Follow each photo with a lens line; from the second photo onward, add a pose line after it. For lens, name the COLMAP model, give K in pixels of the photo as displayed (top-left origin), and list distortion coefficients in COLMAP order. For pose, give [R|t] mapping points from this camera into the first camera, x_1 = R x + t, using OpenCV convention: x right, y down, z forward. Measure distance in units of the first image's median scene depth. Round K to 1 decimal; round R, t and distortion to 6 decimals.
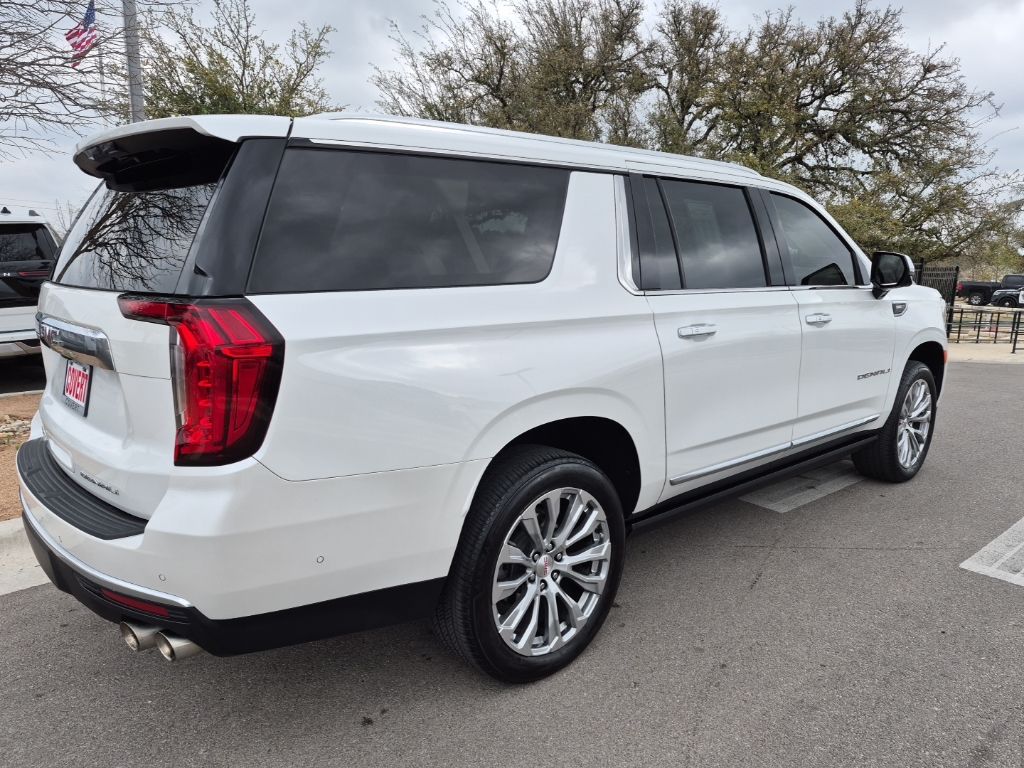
lens RADIAL K [[706.8, 0, 515.6], [0, 706.8, 383.5], [0, 0, 1]] dist [0.110066, -0.125310]
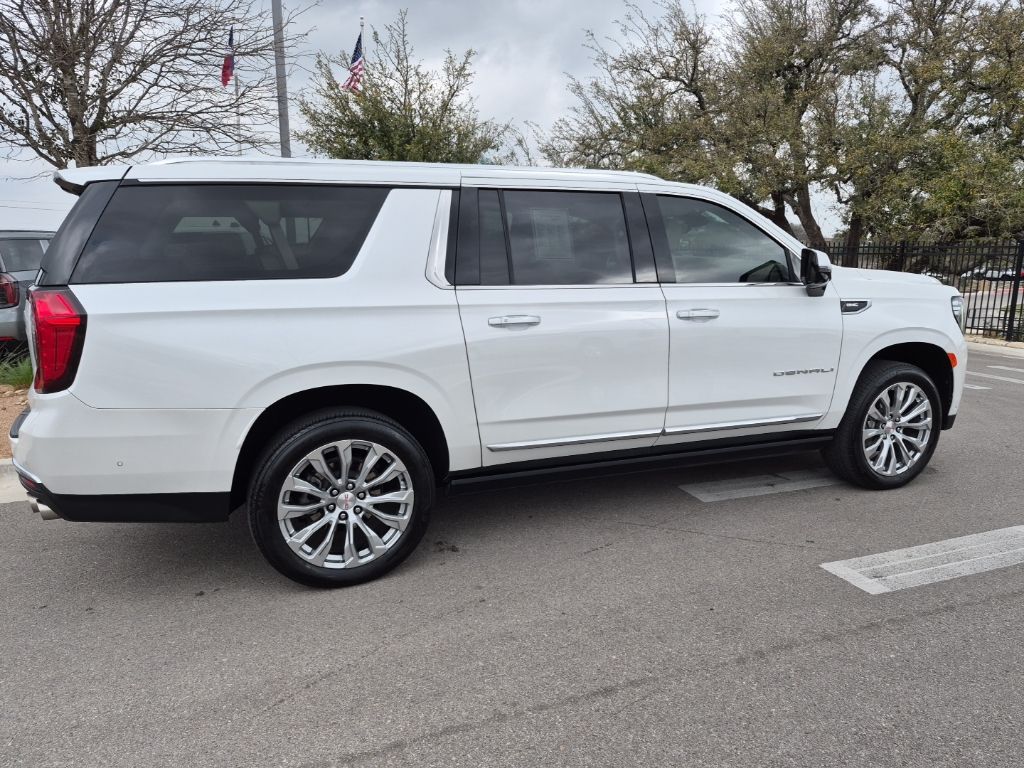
lens RADIAL K [[706.8, 0, 515.6], [0, 706.8, 383.5], [0, 0, 1]] dist [0.110066, -0.125310]
pose [[0.941213, 0.048992, -0.334243, 0.676465], [-0.047813, 0.998787, 0.011760, 0.015323], [0.334413, 0.004913, 0.942414, -0.092702]]
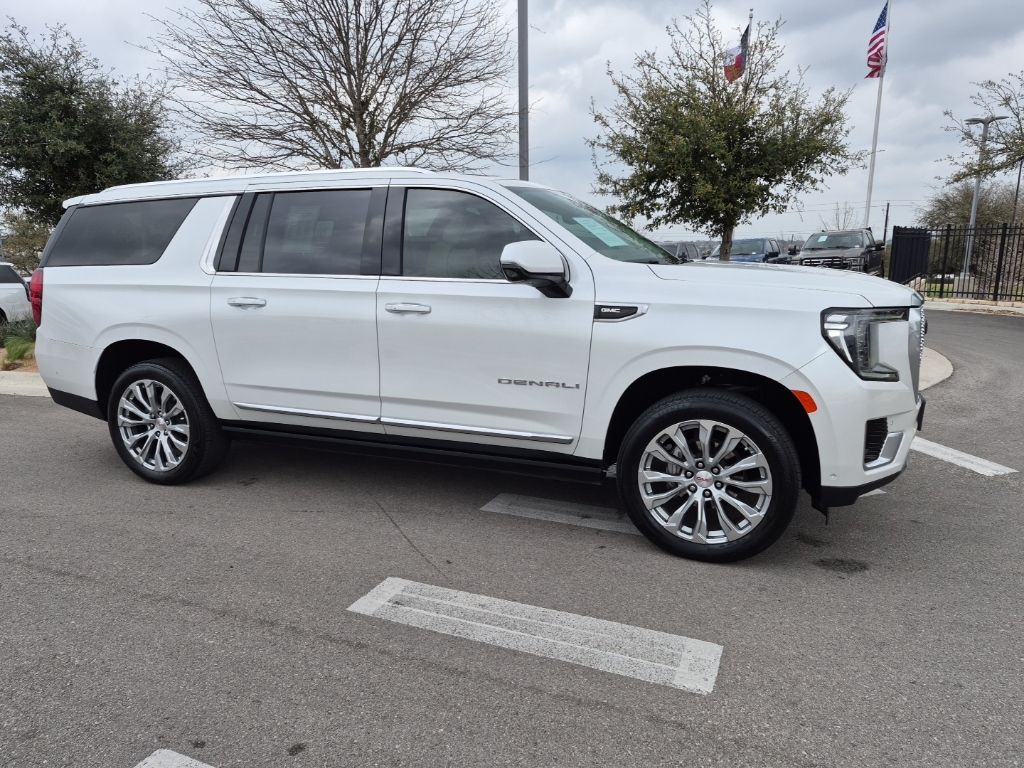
lens RADIAL K [[706.9, 0, 511.6], [0, 706.9, 392.7], [0, 0, 1]] dist [0.109211, -0.123908]
pose [[0.430184, 0.161635, -0.888153, 1.839246], [-0.145753, 0.983368, 0.108366, -0.133219], [0.890897, 0.082834, 0.446588, 0.885097]]
